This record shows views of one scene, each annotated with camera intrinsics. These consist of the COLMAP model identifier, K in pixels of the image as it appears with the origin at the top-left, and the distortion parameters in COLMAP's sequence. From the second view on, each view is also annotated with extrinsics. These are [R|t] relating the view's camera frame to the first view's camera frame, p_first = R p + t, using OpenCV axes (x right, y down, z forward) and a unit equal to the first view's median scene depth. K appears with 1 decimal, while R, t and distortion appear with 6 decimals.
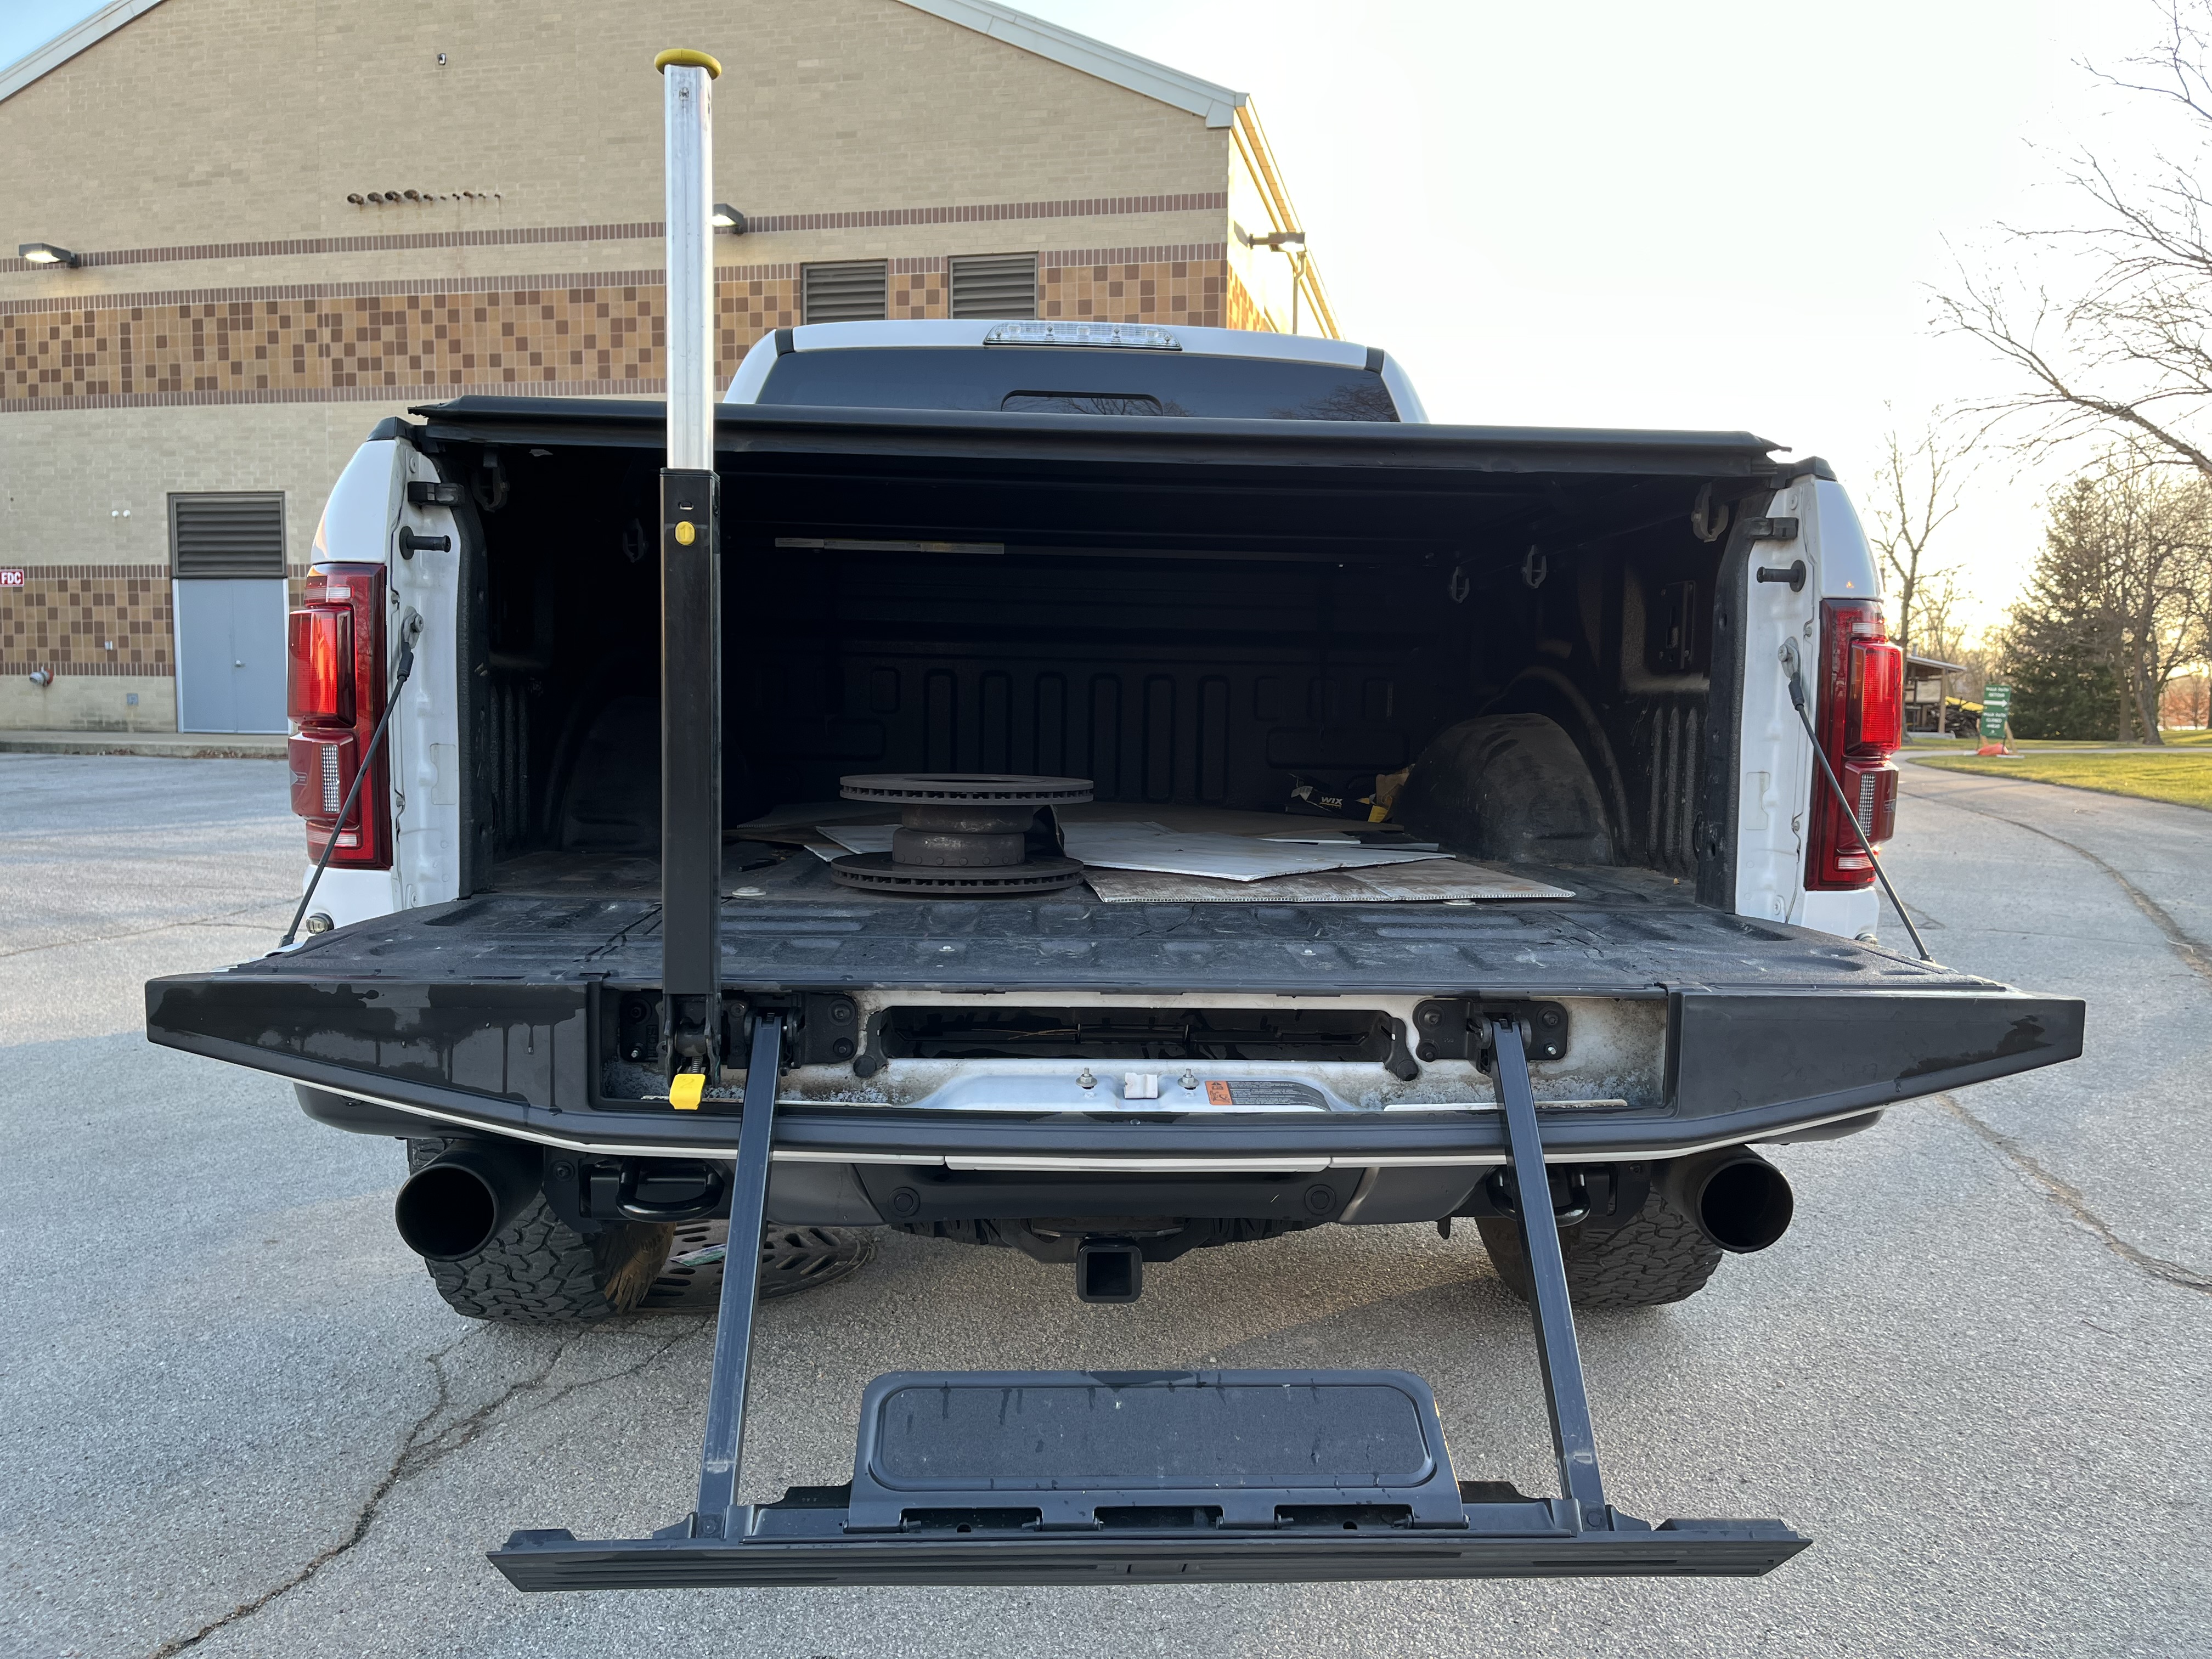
lens RADIAL K [[1658.9, 0, 1107.3], [0, 1658.9, 839.3], [0, 0, 1]] dist [0.101451, -0.143654]
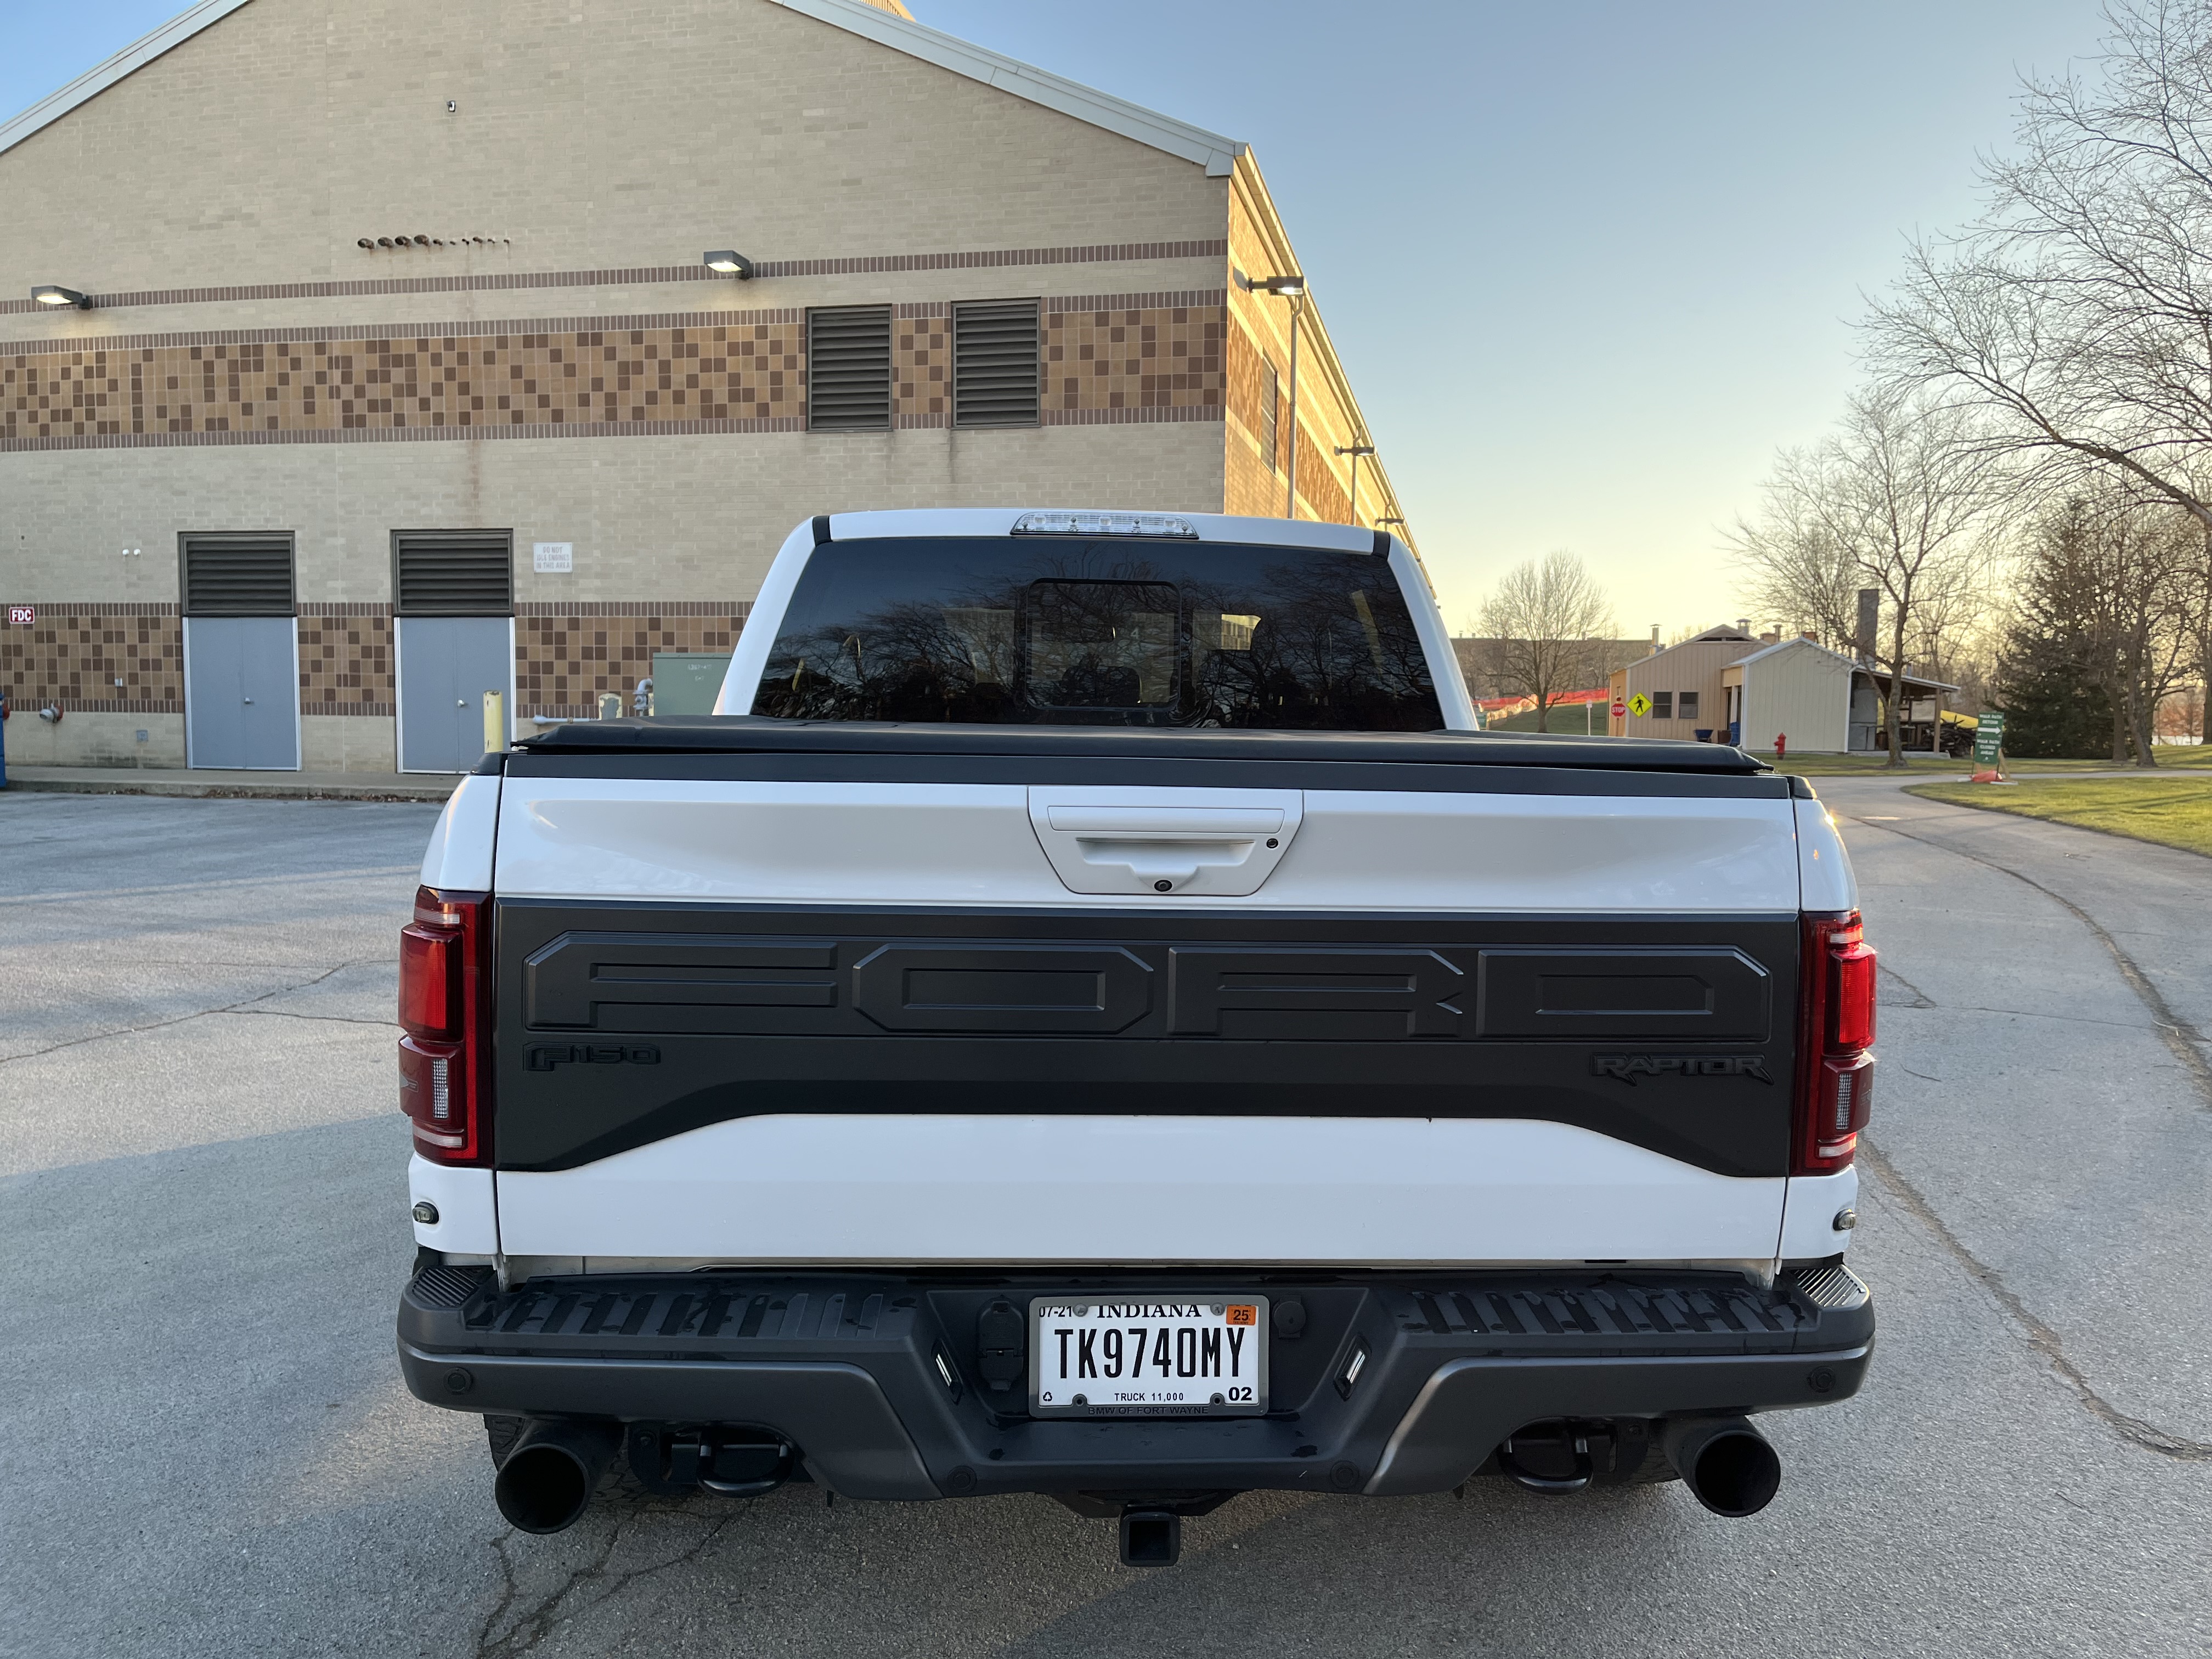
lens RADIAL K [[1659.6, 0, 1106.0], [0, 1659.6, 829.5], [0, 0, 1]] dist [0.094523, -0.133163]
pose [[0.999999, -0.000742, 0.000739, -0.002549], [0.000750, 0.999940, -0.010923, -0.017094], [-0.000731, 0.010923, 0.999940, -0.008371]]
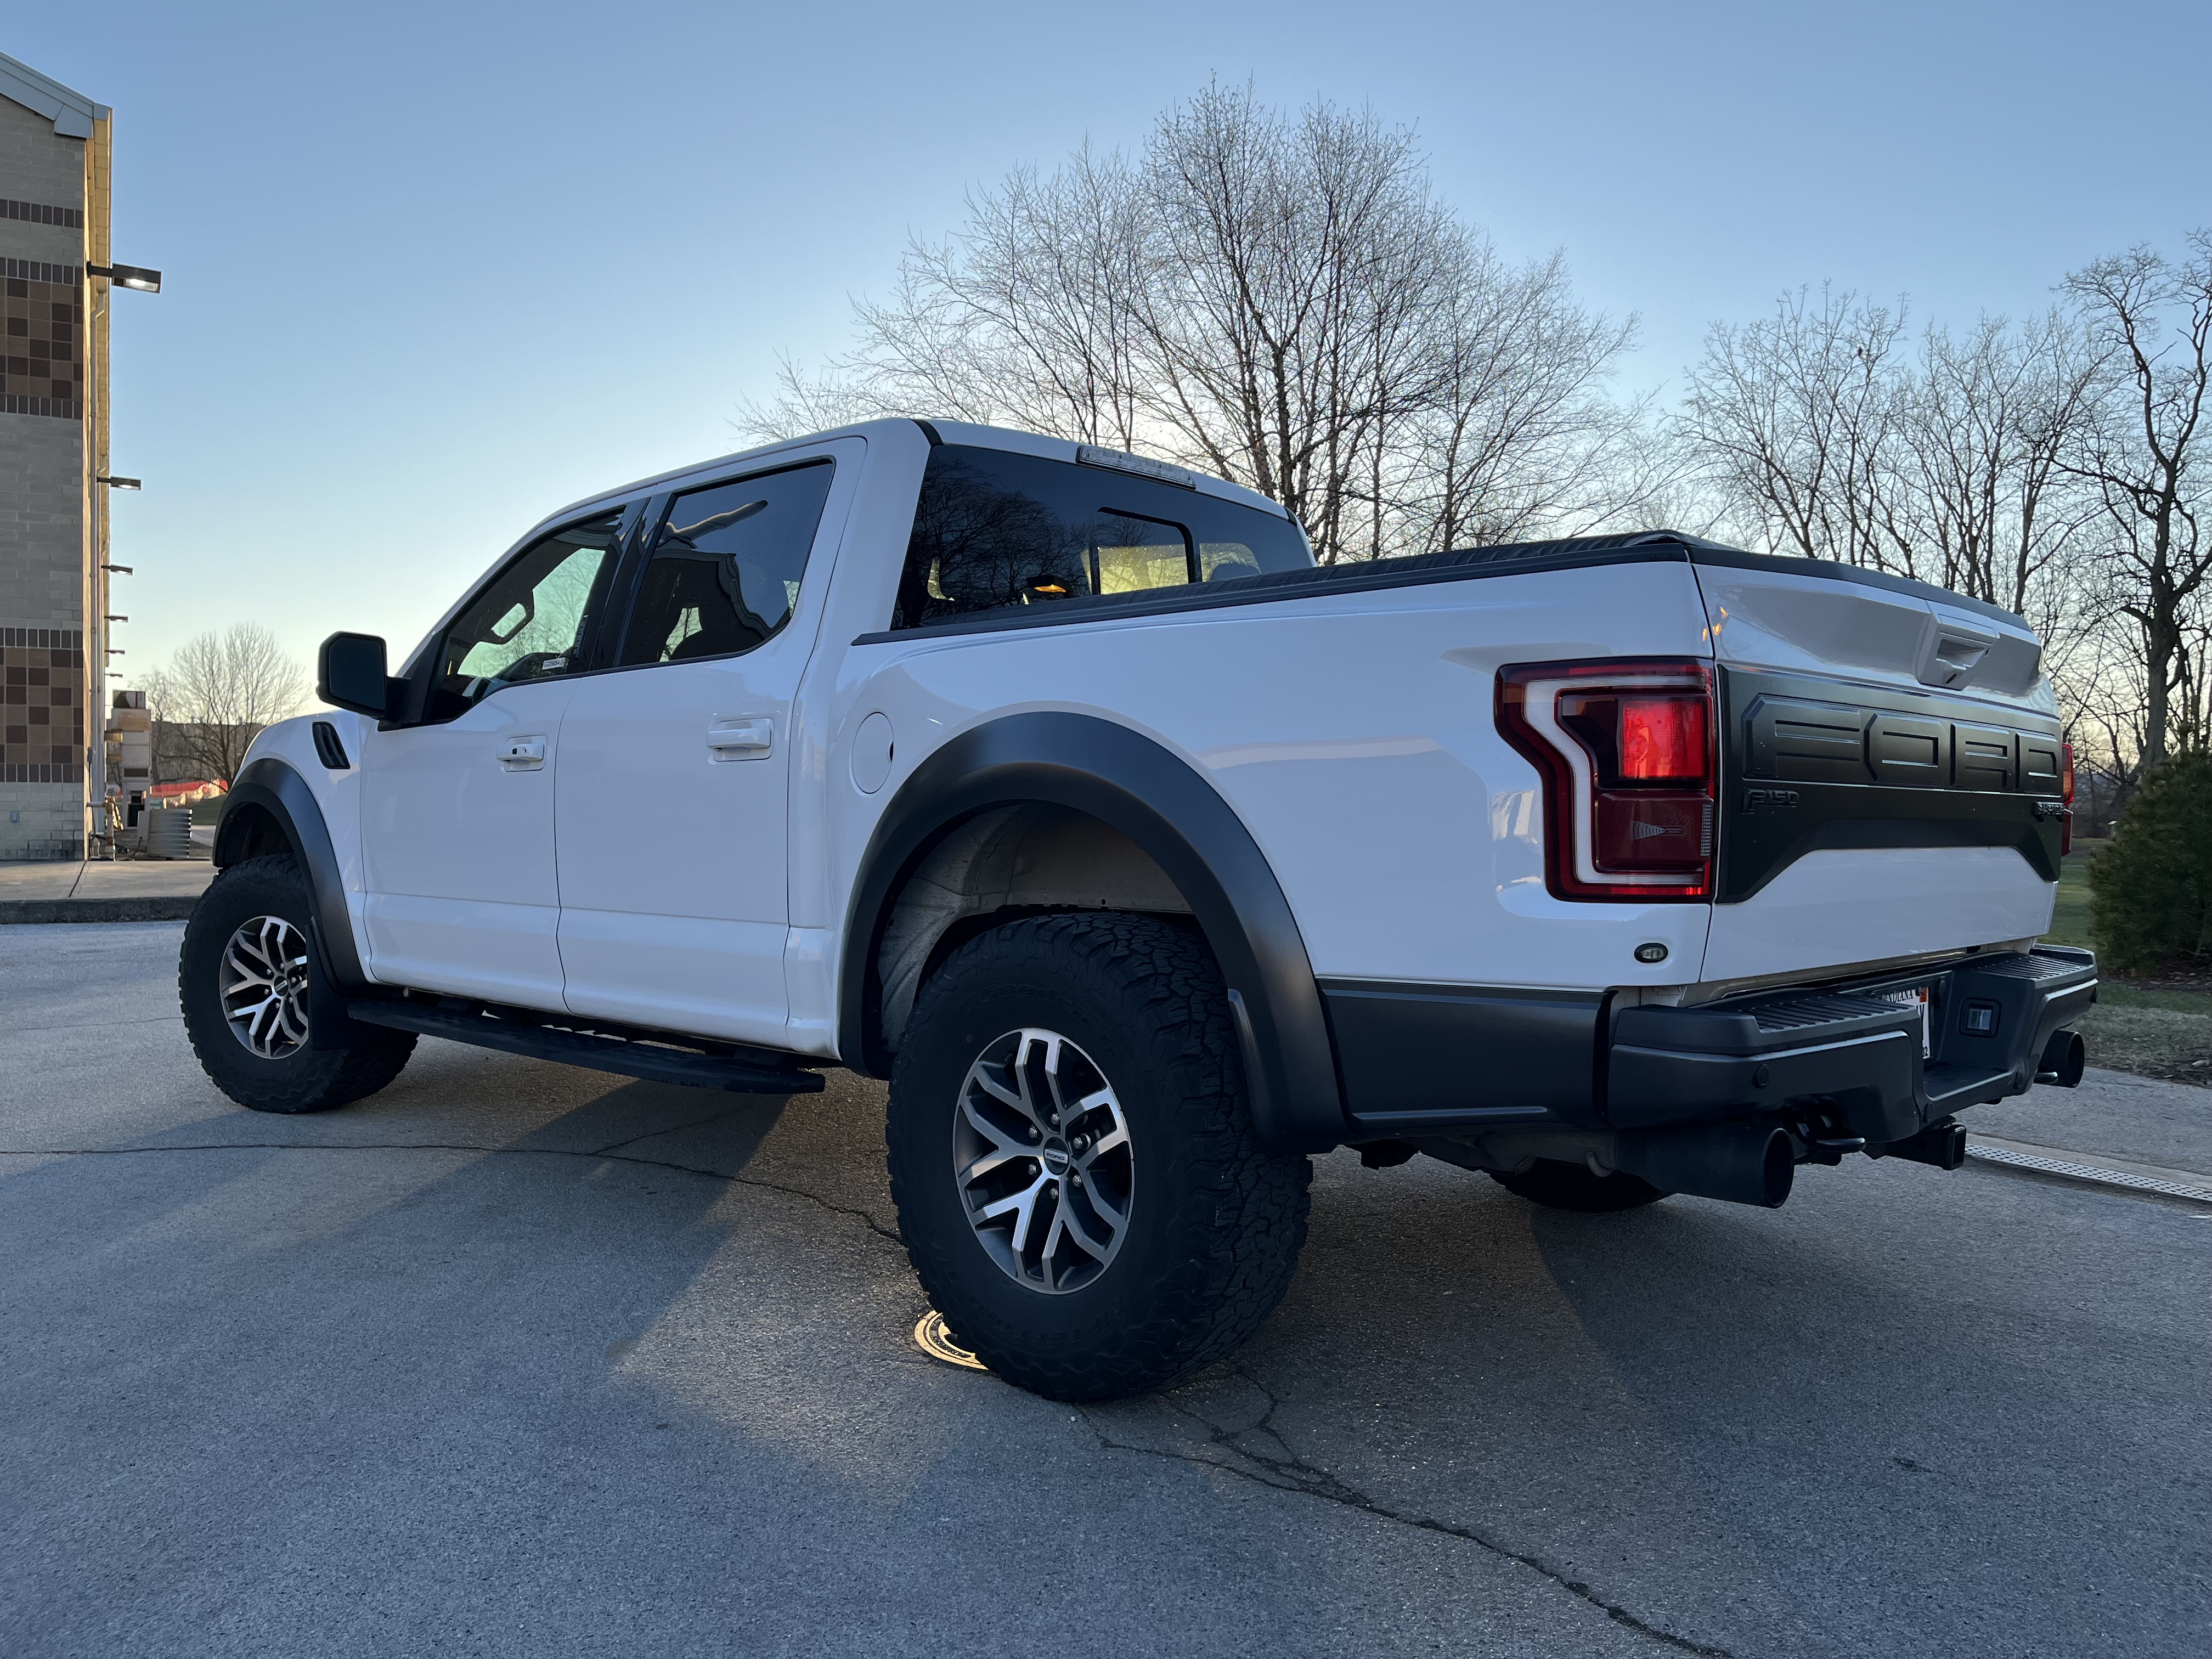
lens RADIAL K [[1669.2, 0, 1106.0], [0, 1669.2, 829.5], [0, 0, 1]] dist [0.071808, -0.090966]
pose [[0.724471, -0.017329, 0.689087, -0.145439], [0.062482, 0.997220, -0.040611, -0.001571], [-0.686467, 0.072477, 0.723540, 0.035393]]
